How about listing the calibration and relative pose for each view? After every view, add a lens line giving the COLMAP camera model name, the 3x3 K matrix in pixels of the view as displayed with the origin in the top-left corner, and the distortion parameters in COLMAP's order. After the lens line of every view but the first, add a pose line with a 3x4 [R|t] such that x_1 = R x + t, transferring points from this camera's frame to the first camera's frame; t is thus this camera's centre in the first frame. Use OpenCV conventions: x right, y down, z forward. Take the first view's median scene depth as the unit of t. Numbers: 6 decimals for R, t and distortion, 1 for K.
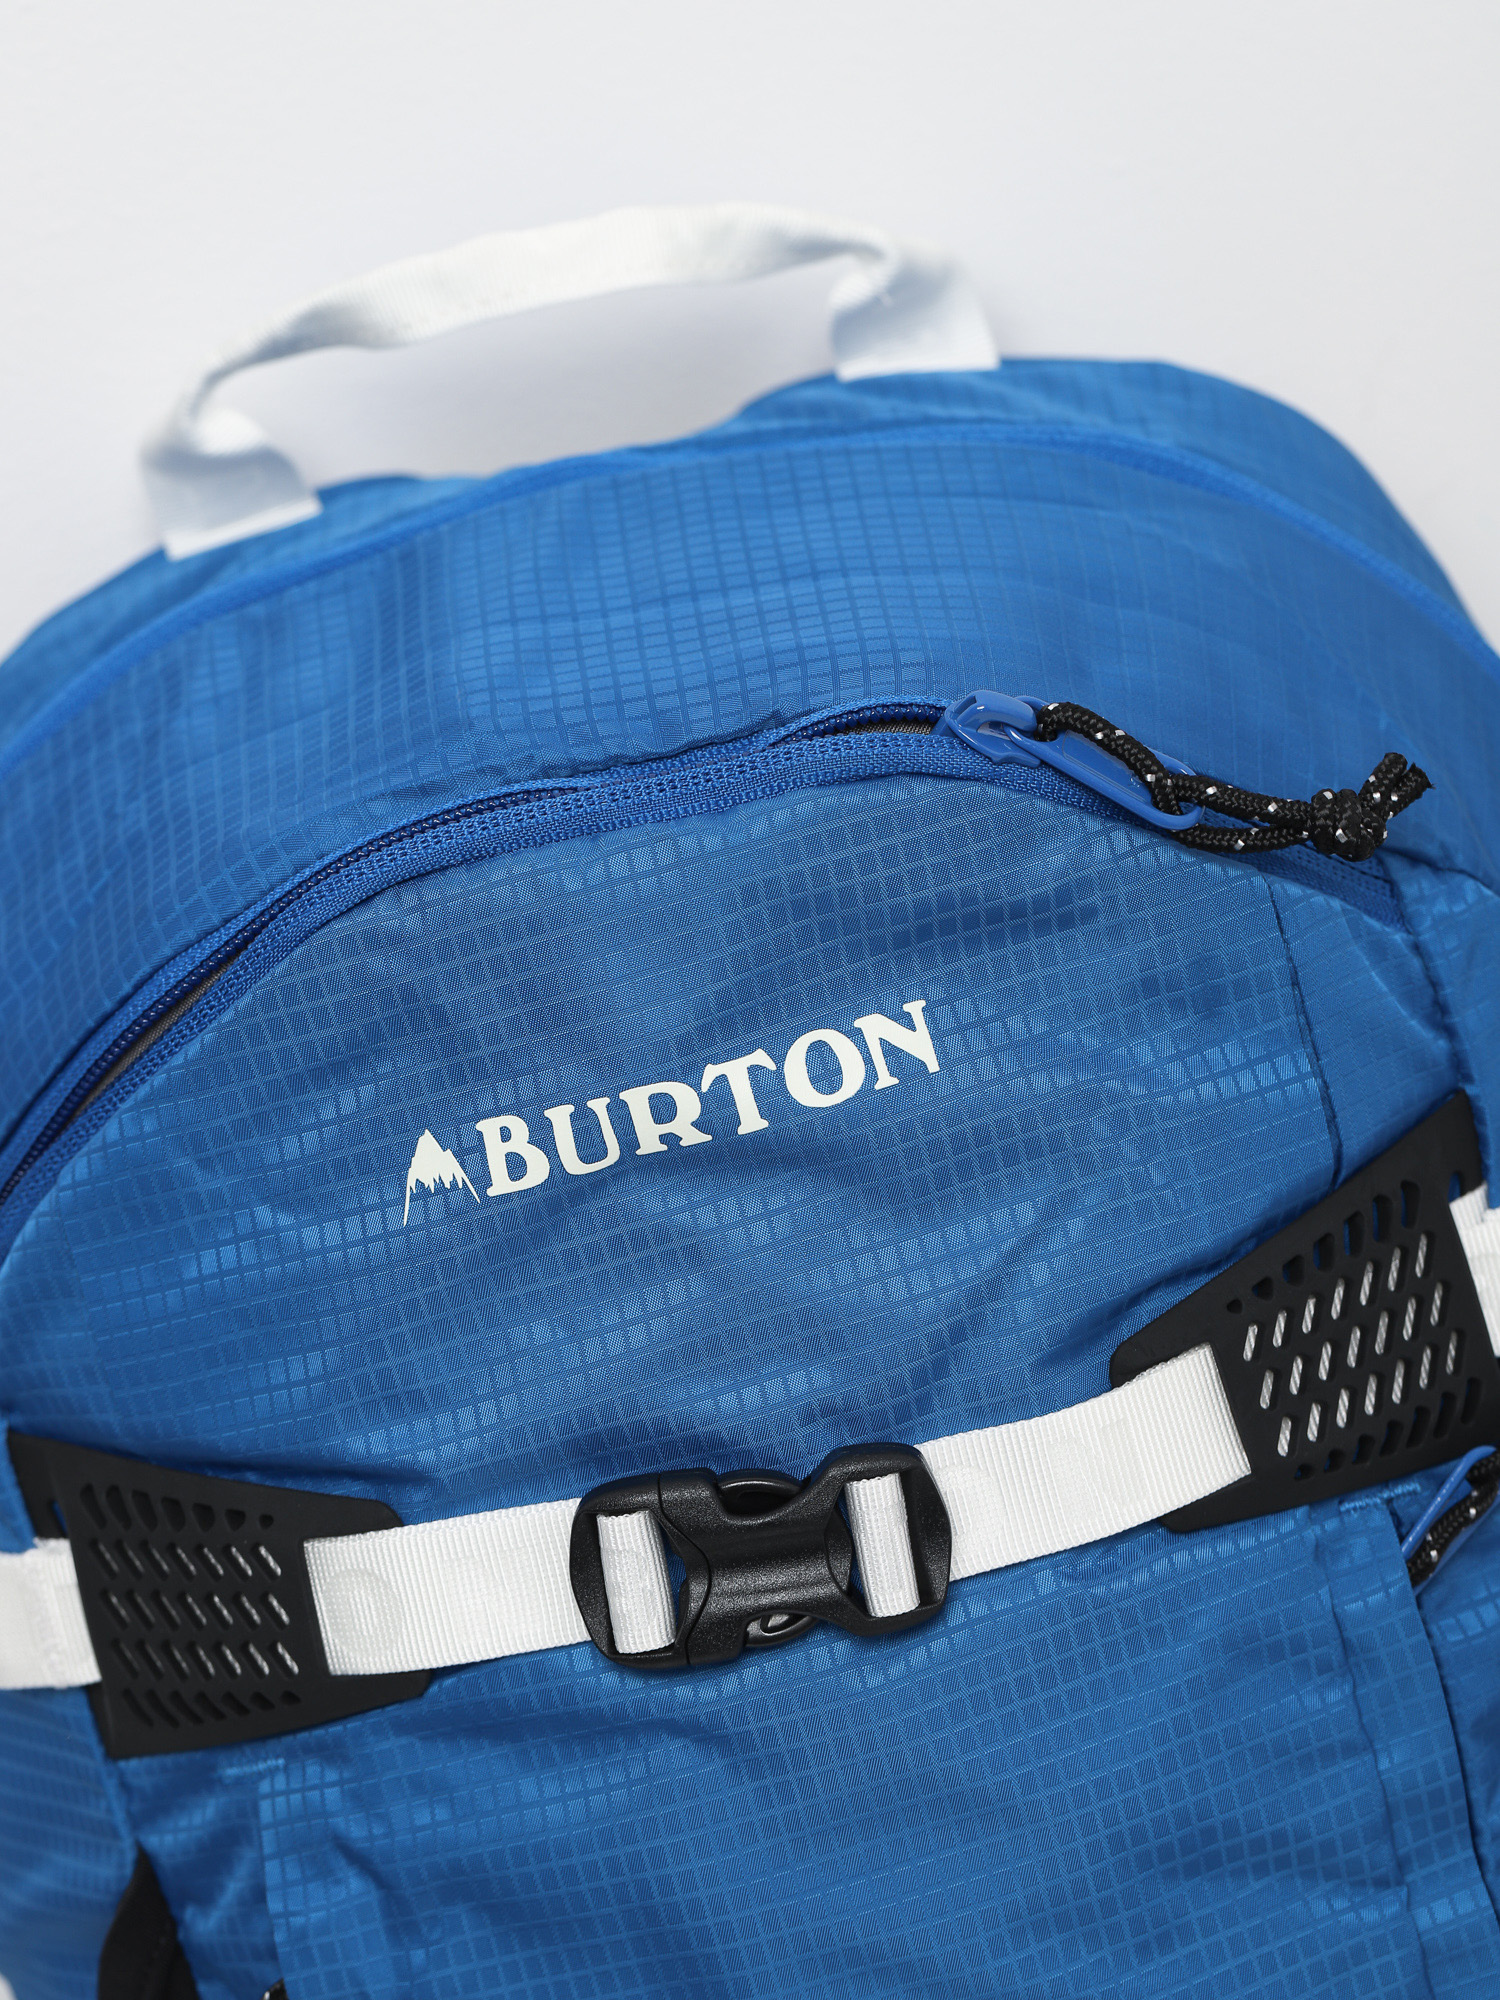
lens RADIAL K [[5514.5, 0, 750.0], [0, 5514.5, 1000.0], [0, 0, 1]] dist [0.115004, -2.017015]
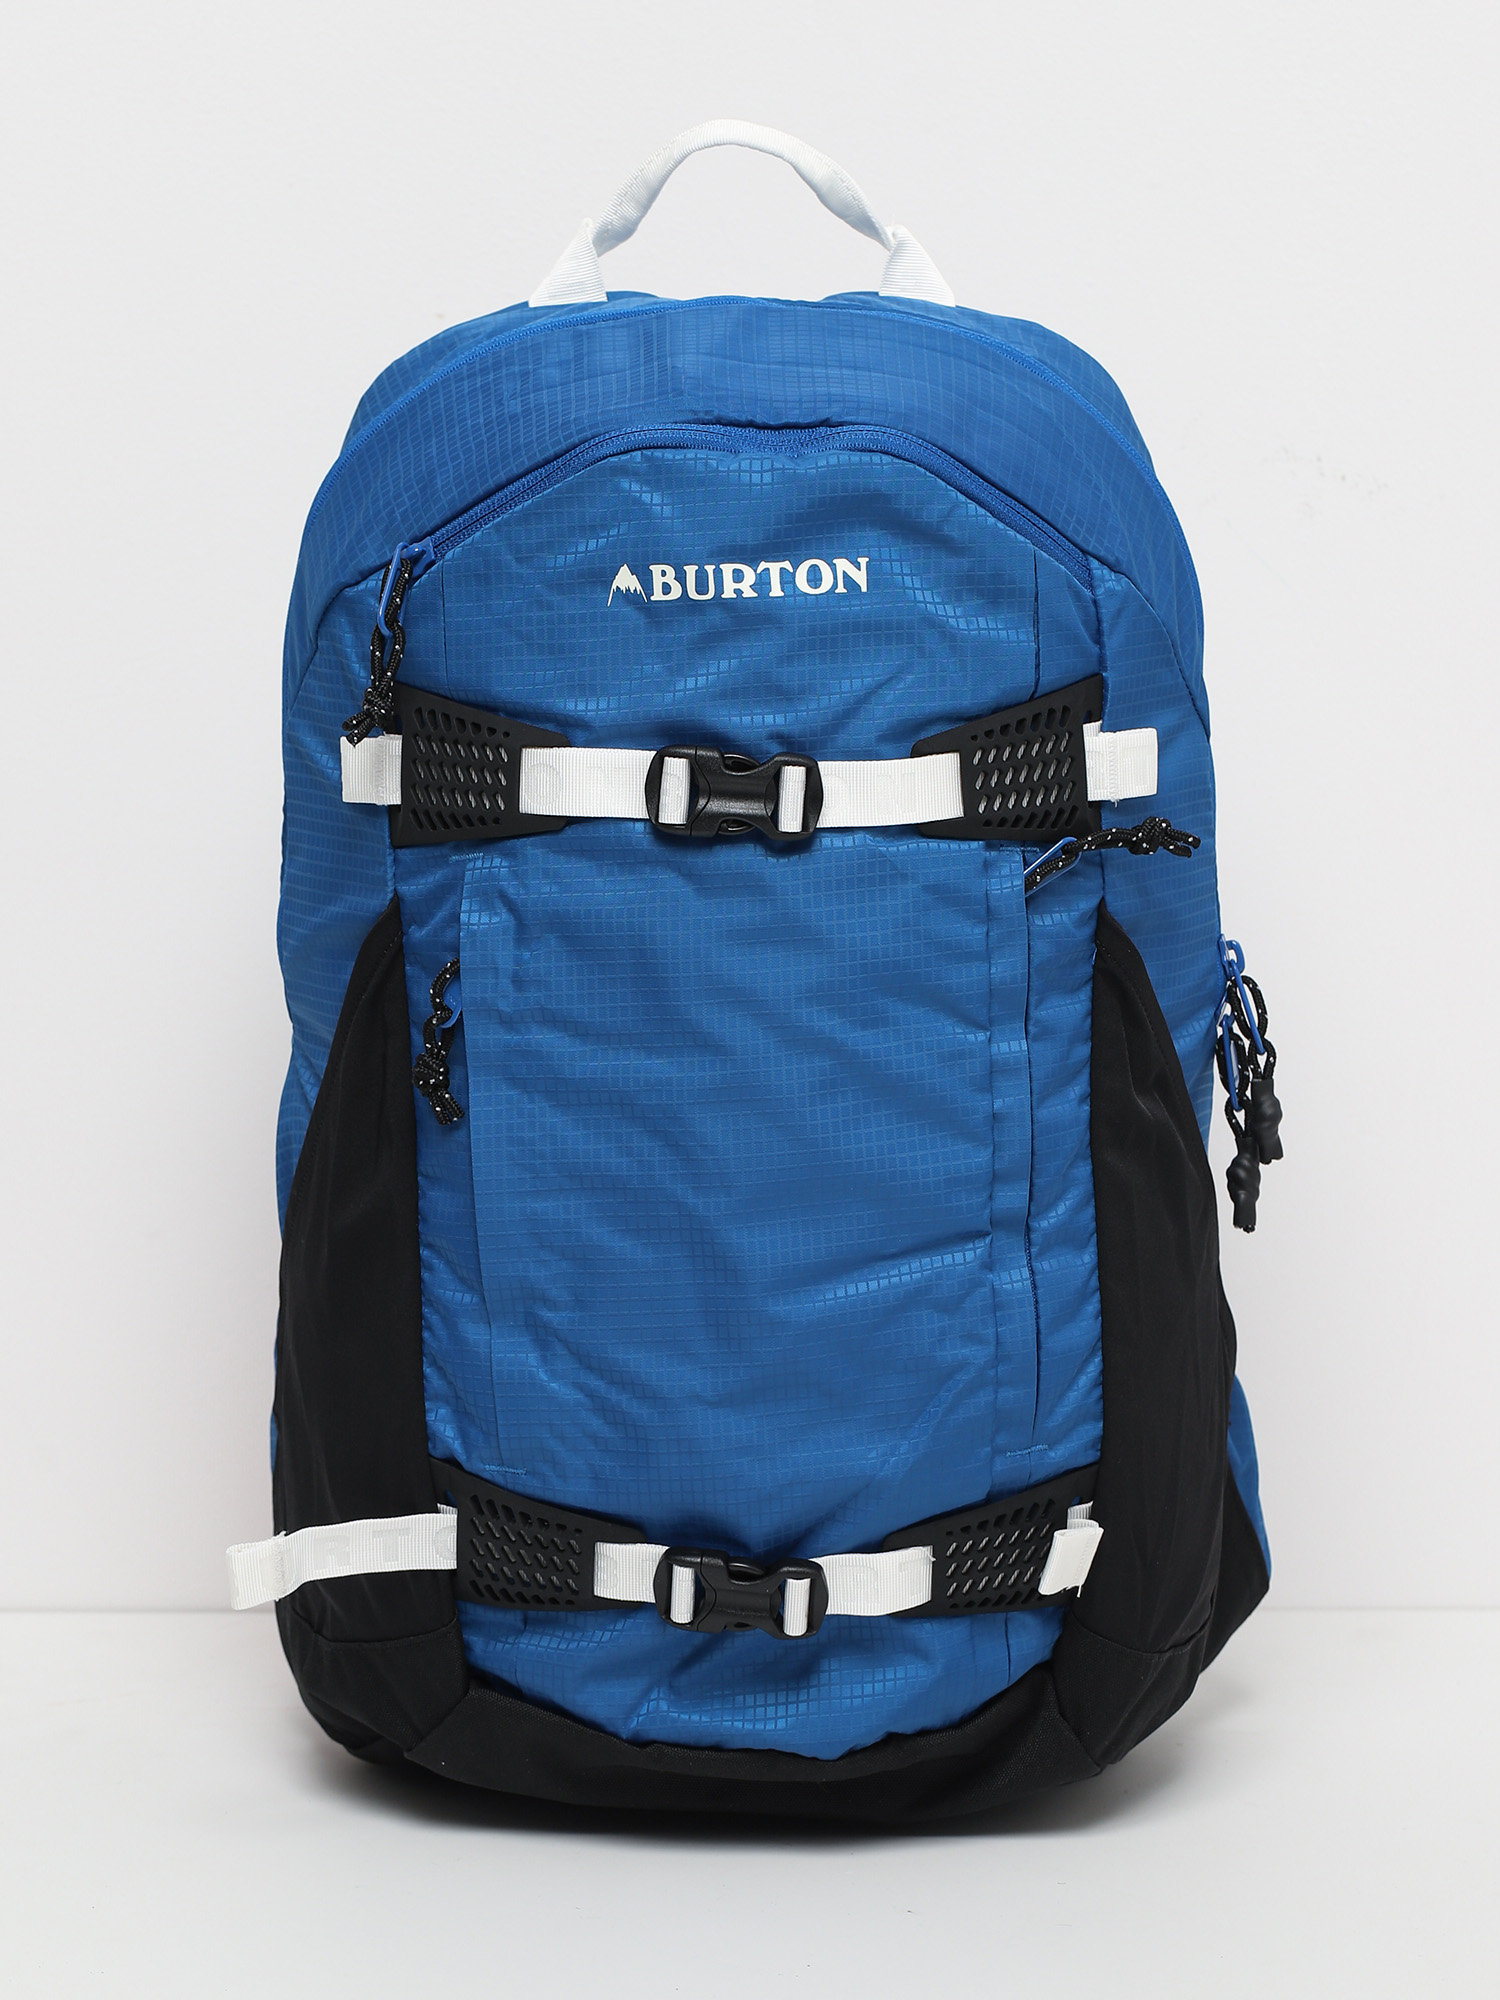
lens RADIAL K [[5514.5, 0, 750.0], [0, 5514.5, 1000.0], [0, 0, 1]] dist [0.115004, -2.017015]
pose [[0.972623, 0.228346, 0.043151, -0.064571], [-0.226433, 0.972985, -0.045039, 0.267227], [-0.052270, 0.034035, 0.998053, -1.108509]]
